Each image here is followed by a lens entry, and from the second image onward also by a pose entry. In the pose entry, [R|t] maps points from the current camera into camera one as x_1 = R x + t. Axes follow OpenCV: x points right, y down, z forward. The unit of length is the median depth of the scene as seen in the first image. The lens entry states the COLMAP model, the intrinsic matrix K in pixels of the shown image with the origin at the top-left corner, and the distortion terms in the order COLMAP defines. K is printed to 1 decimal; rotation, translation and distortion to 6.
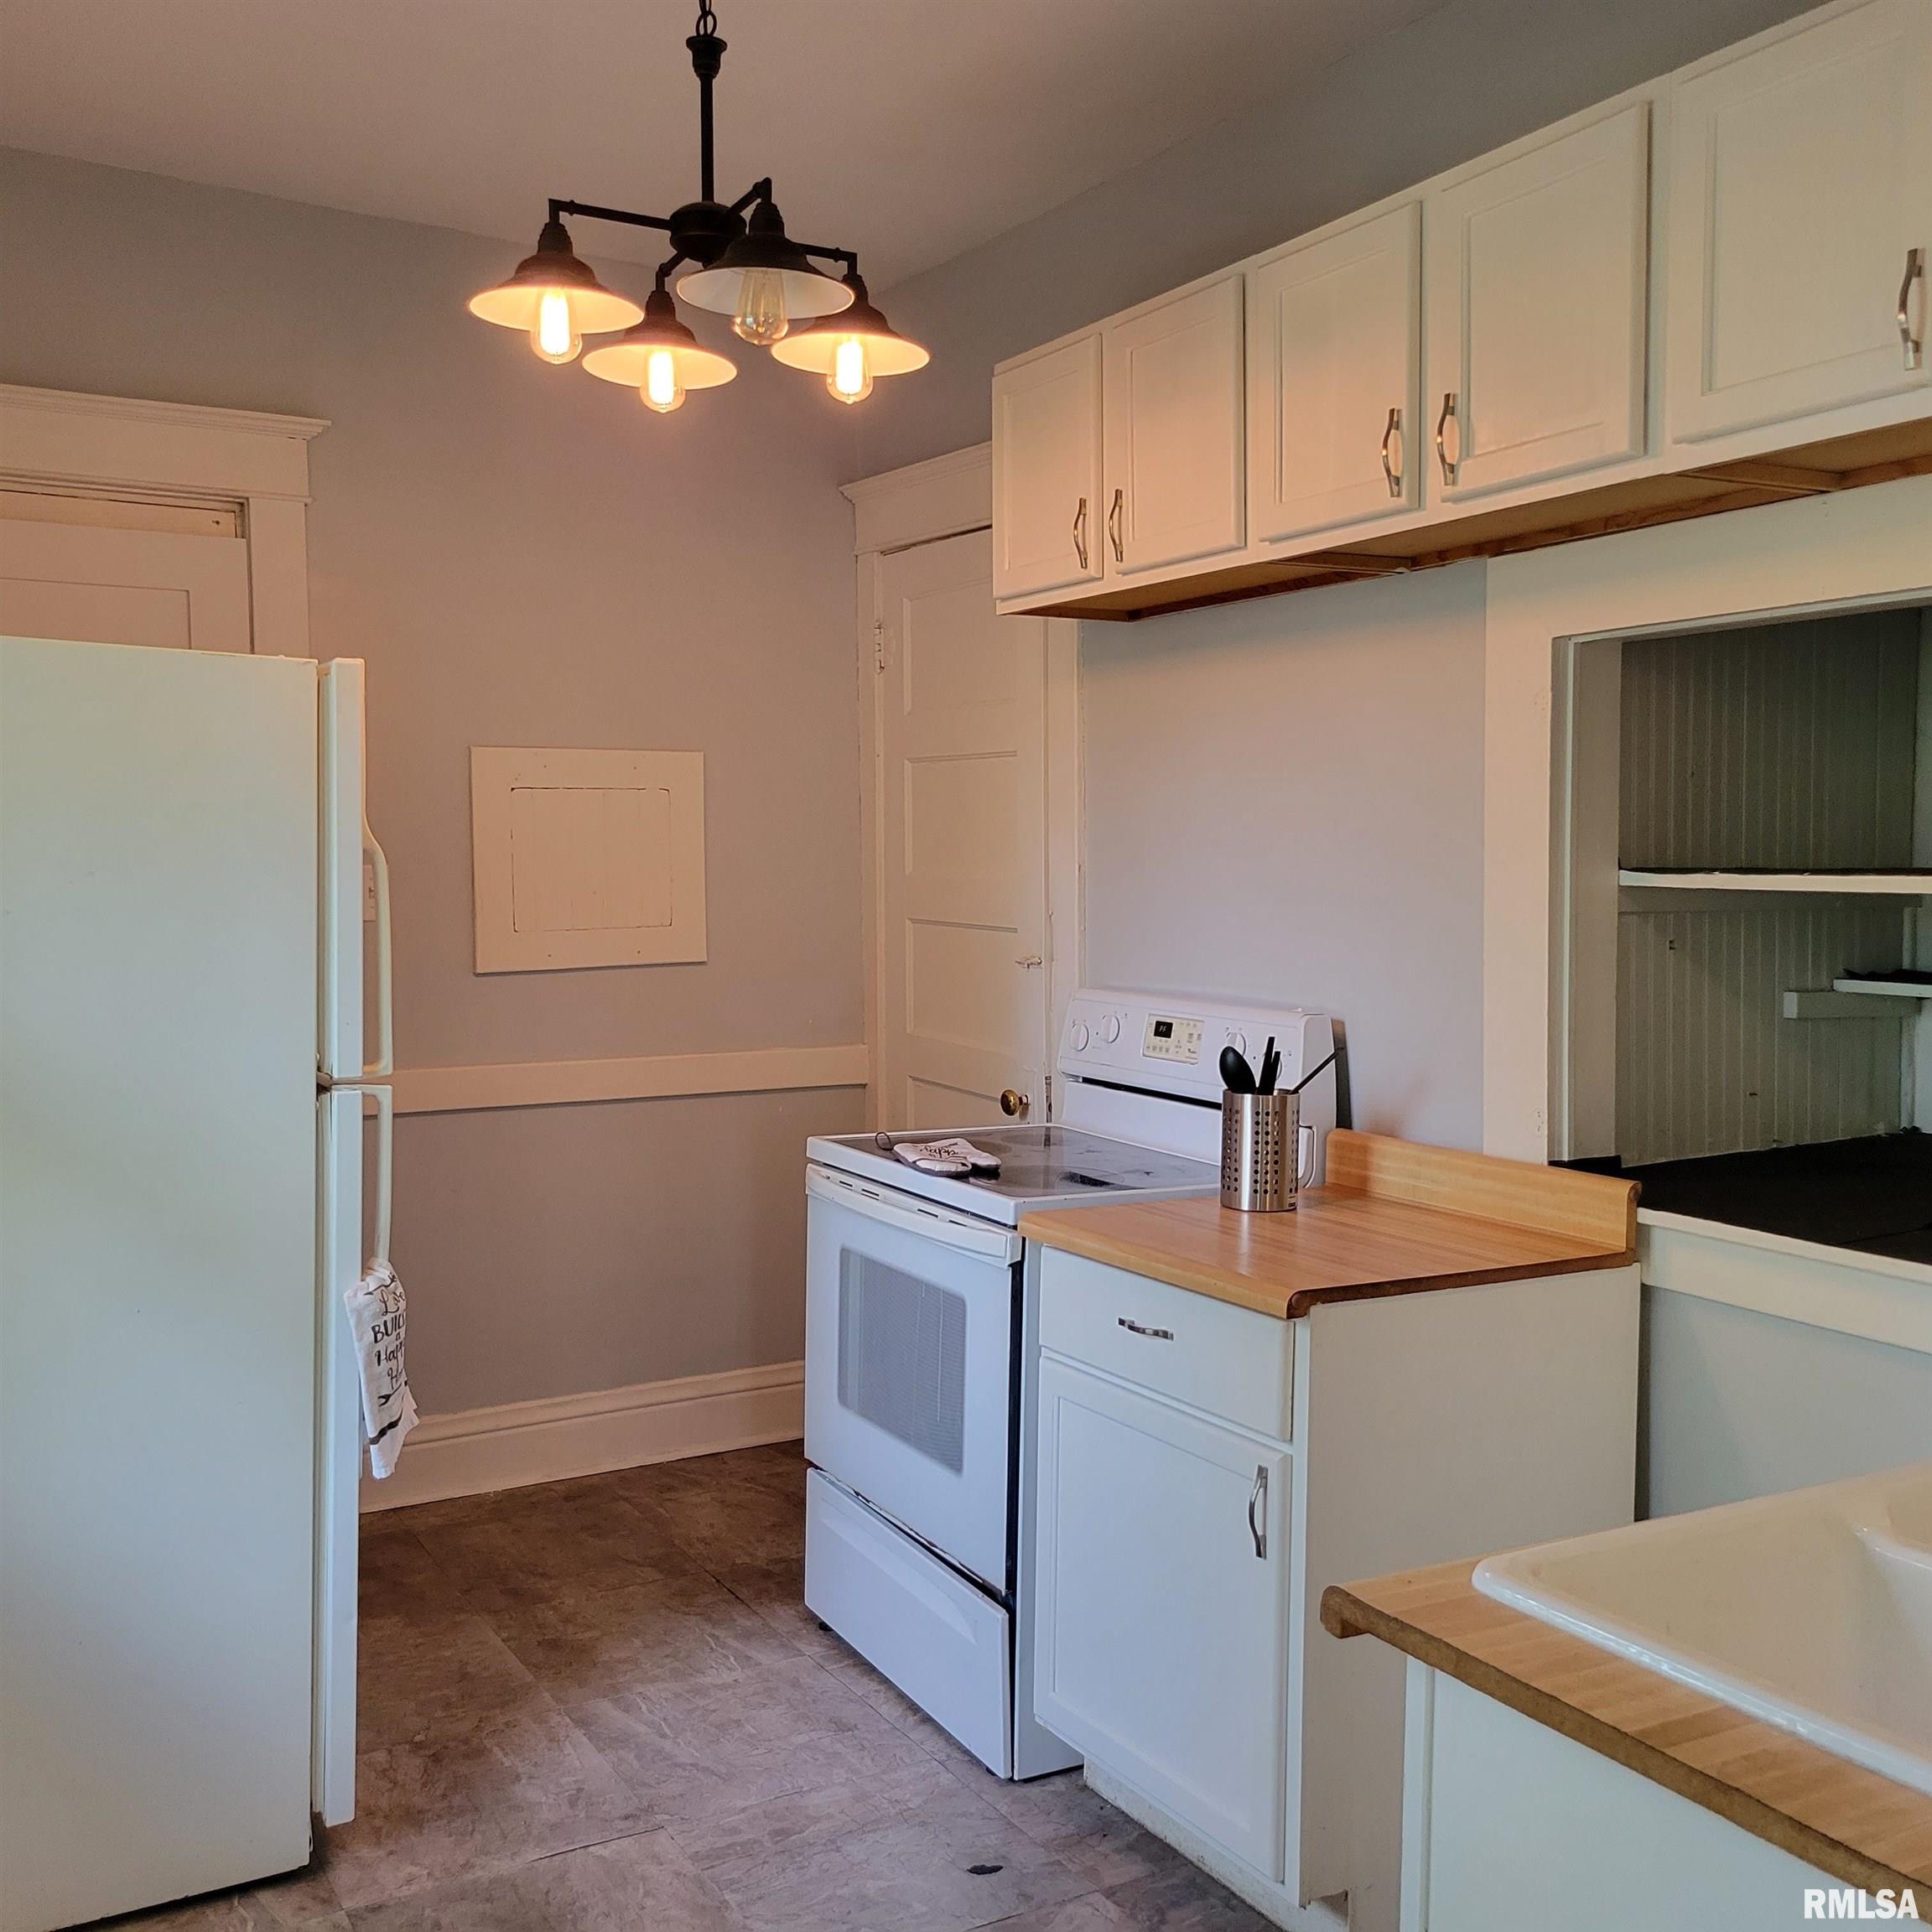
lens RADIAL K [[1928.9, 0, 967.6], [0, 1928.9, 963.6], [0, 0, 1]] dist [0.040394, 0.000000]
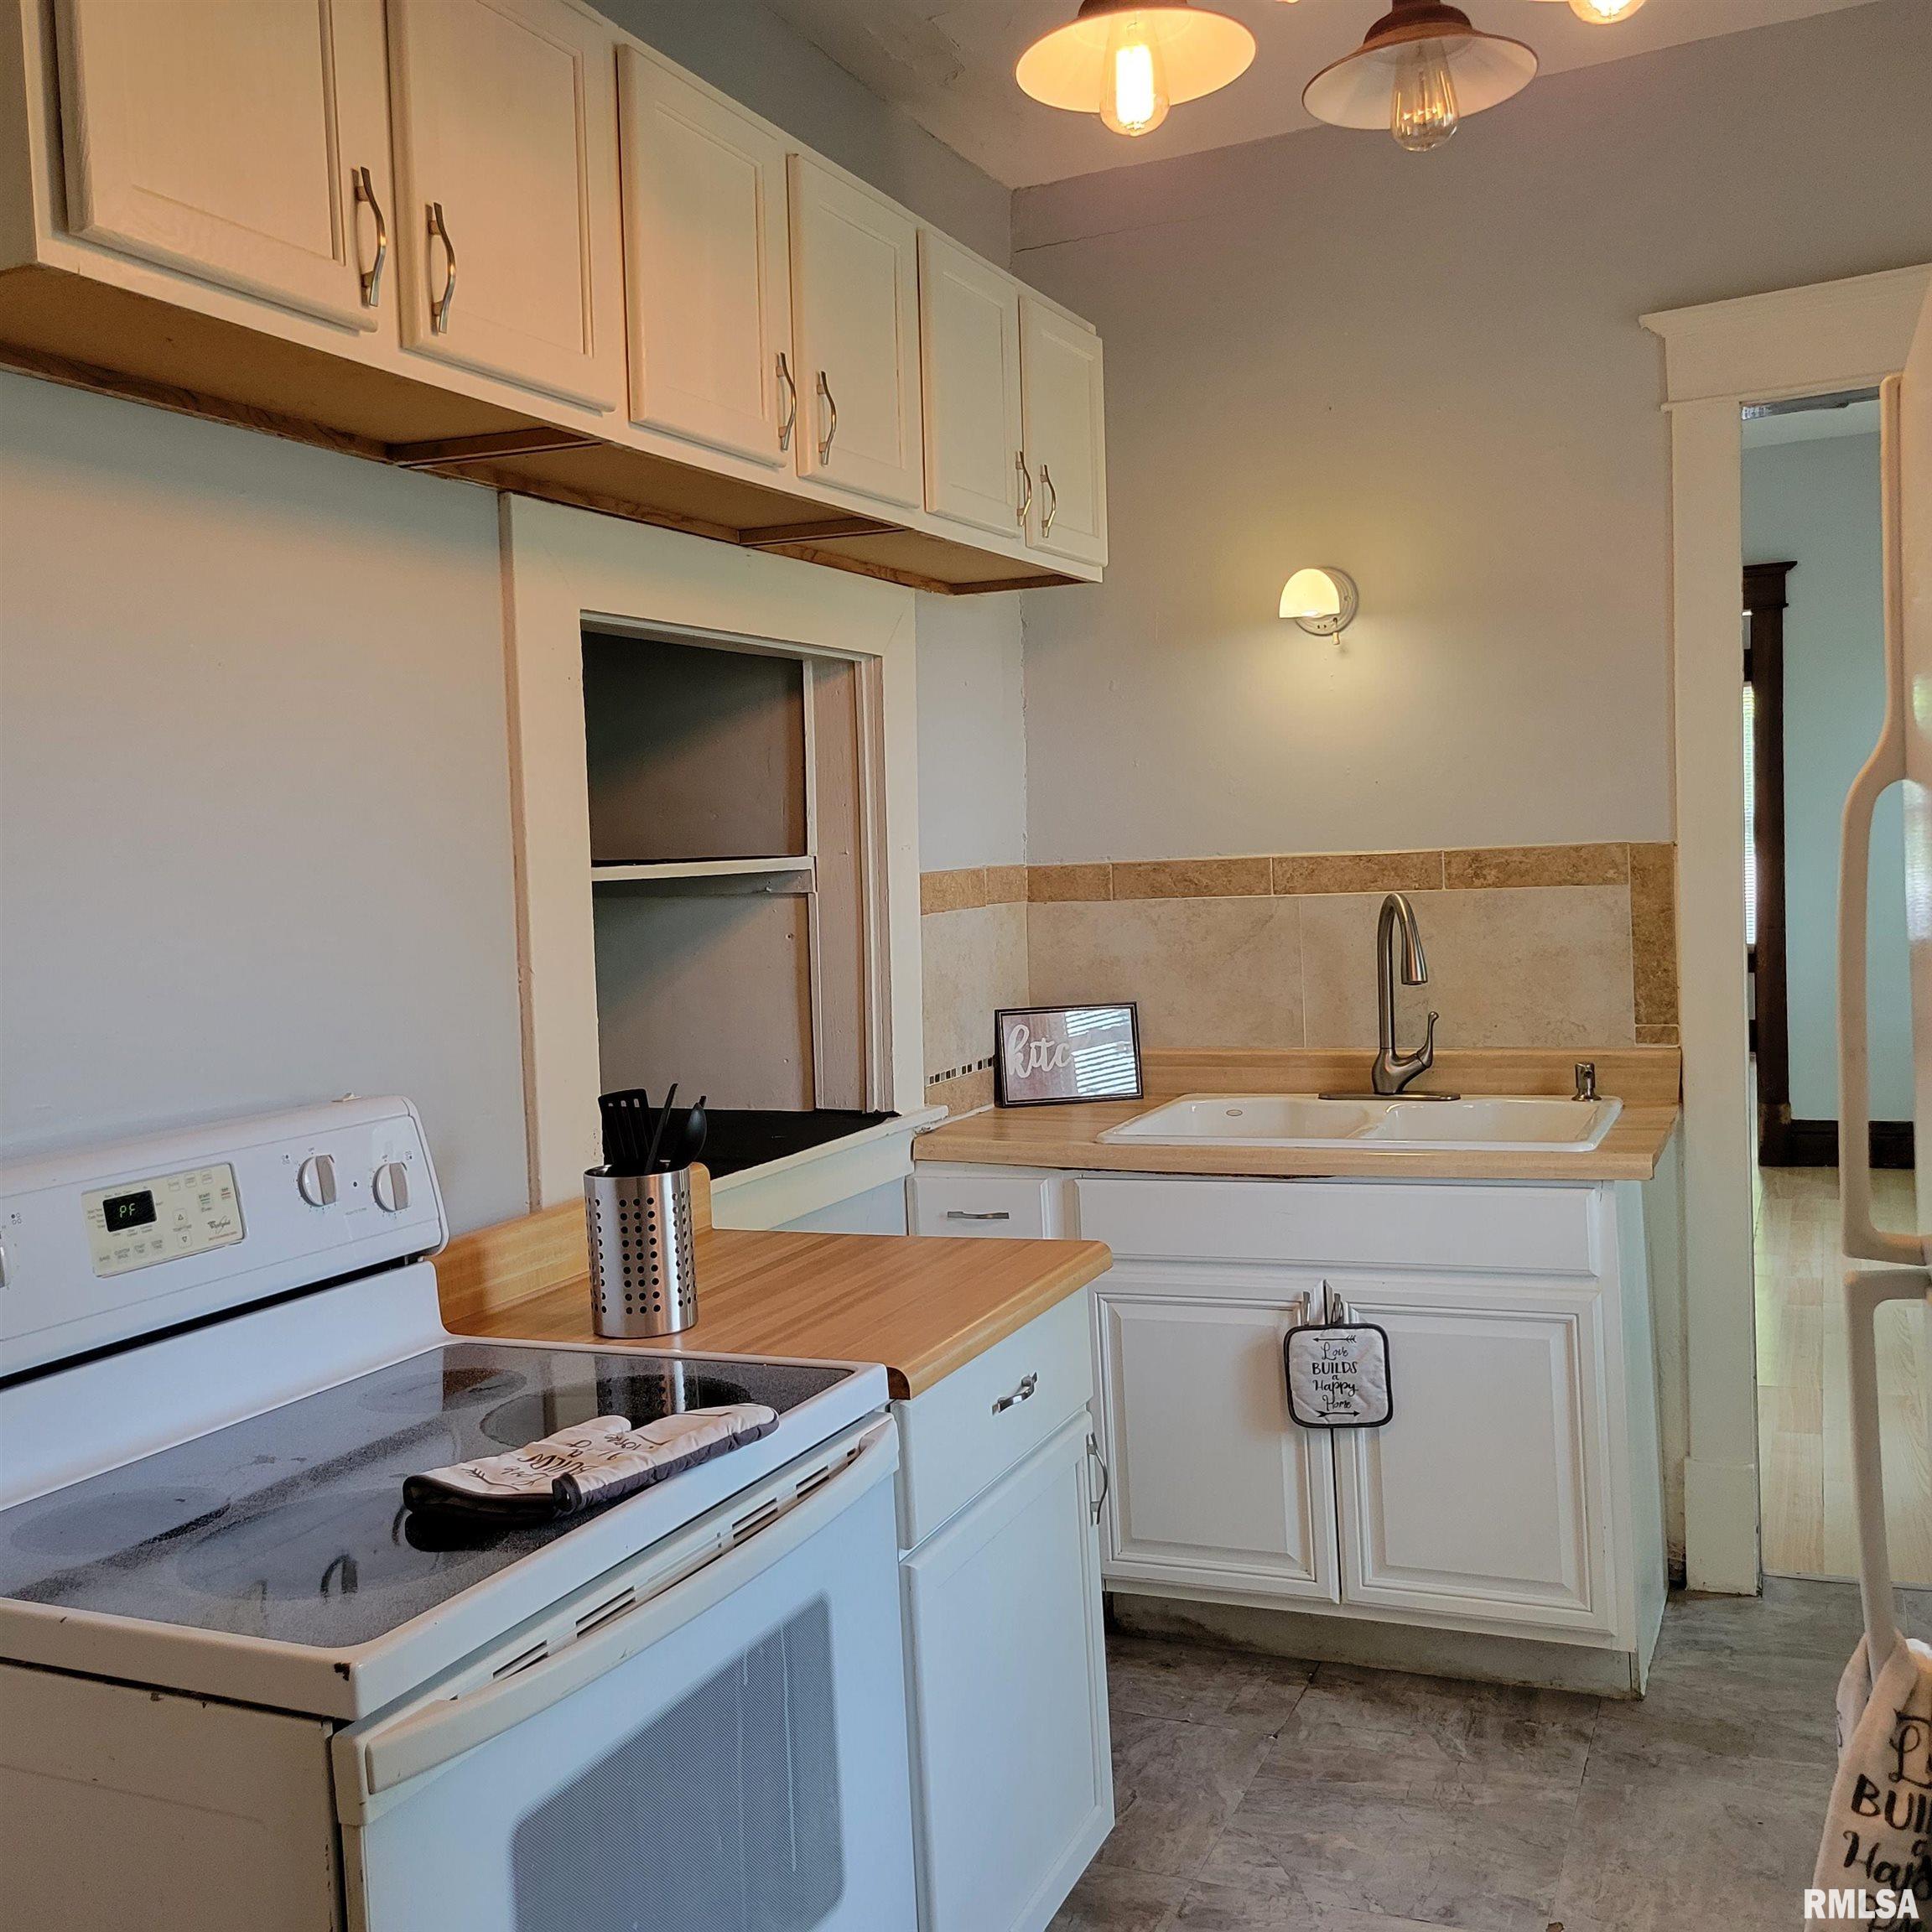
lens RADIAL K [[1928.9, 0, 960.3], [0, 1928.9, 971.1], [0, 0, 1]] dist [0.040394, 0.000000]
pose [[-0.606581, -0.023081, 0.794687, -0.458773], [0.086038, 0.991802, 0.094478, -0.060266], [-0.790353, 0.125682, -0.599622, 1.225338]]
